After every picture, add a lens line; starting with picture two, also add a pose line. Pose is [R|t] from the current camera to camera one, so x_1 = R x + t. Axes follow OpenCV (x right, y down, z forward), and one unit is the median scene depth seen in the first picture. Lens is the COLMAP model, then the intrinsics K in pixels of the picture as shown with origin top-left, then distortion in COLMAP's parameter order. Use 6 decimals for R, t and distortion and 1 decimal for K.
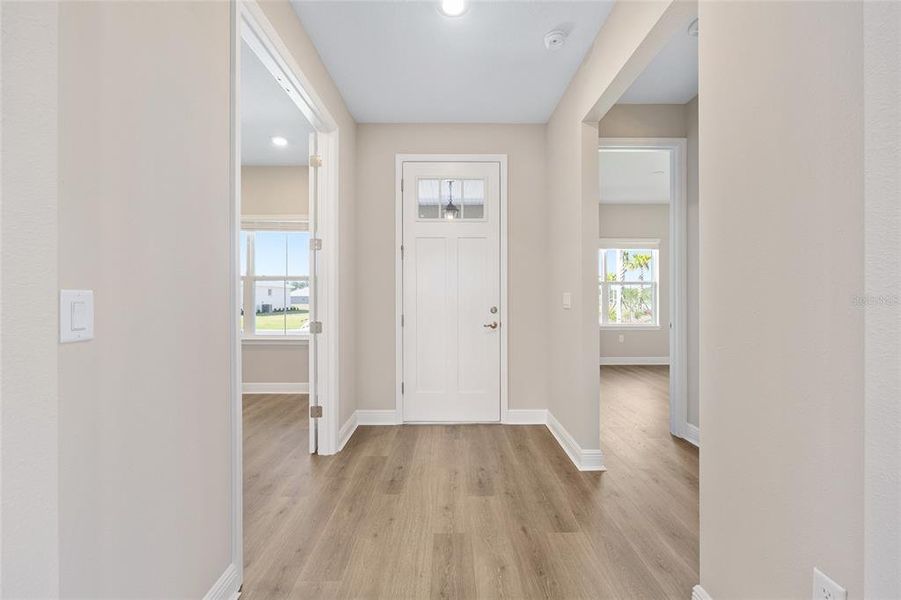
lens RADIAL K [[361.2, 0, 451.0], [0, 361.2, 296.8], [0, 0, 1]] dist [-0.003690, 0.001564]
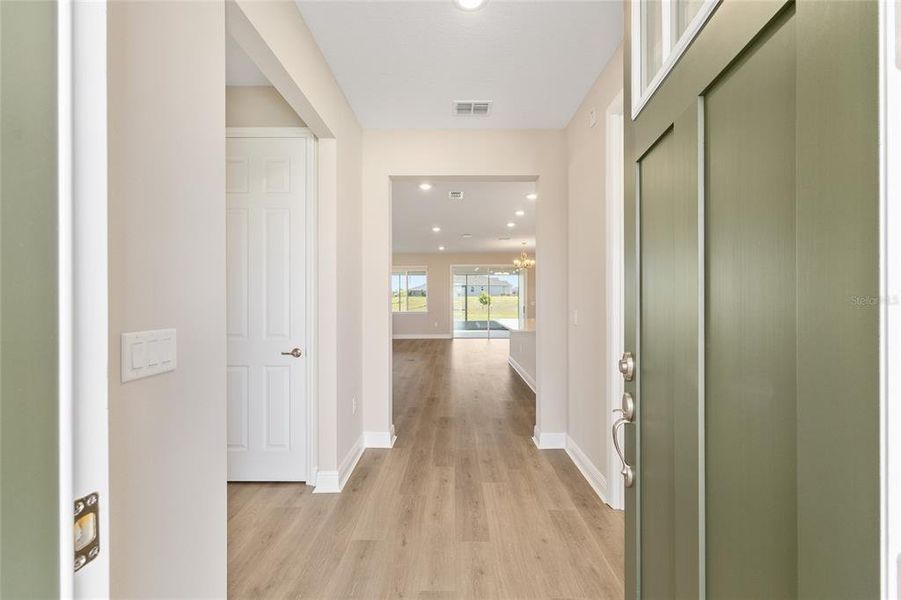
lens RADIAL K [[361.2, 0, 452.3], [0, 361.2, 297.4], [0, 0, 1]] dist [-0.003690, 0.001564]
pose [[-0.999909, 0.006103, 0.012030, 0.049169], [0.006069, 0.999978, -0.002803, -0.065071], [-0.012046, -0.002730, -0.999924, 2.155160]]
